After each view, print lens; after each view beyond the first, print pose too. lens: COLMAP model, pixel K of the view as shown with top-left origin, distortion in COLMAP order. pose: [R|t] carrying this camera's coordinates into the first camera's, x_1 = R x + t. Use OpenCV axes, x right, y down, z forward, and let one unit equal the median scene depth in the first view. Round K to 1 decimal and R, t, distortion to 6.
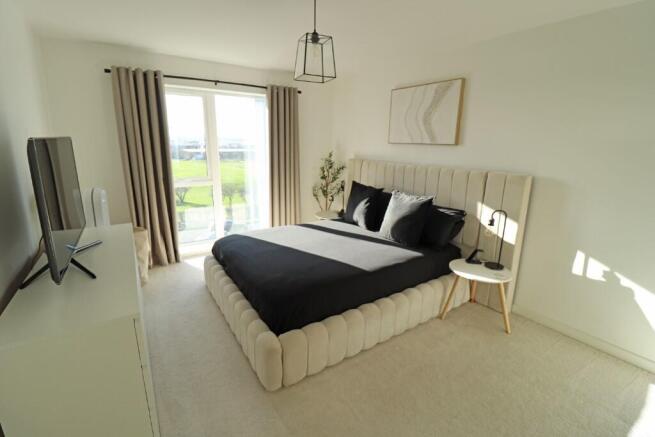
lens RADIAL K [[302.5, 0, 327.7], [0, 302.5, 213.1], [0, 0, 1]] dist [-0.003267, -0.011085]
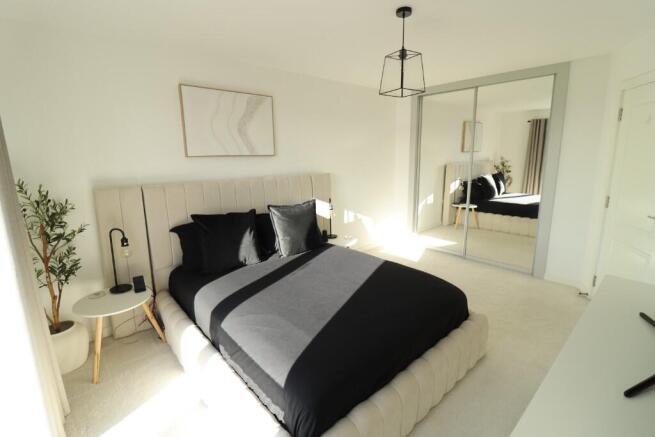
lens RADIAL K [[302.5, 0, 327.7], [0, 302.5, 213.1], [0, 0, 1]] dist [-0.003267, -0.011085]
pose [[-0.143407, -0.195119, 0.970239, -0.695971], [0.243978, 0.943144, 0.225731, -0.220148], [-0.959119, 0.269088, -0.087649, 0.925546]]
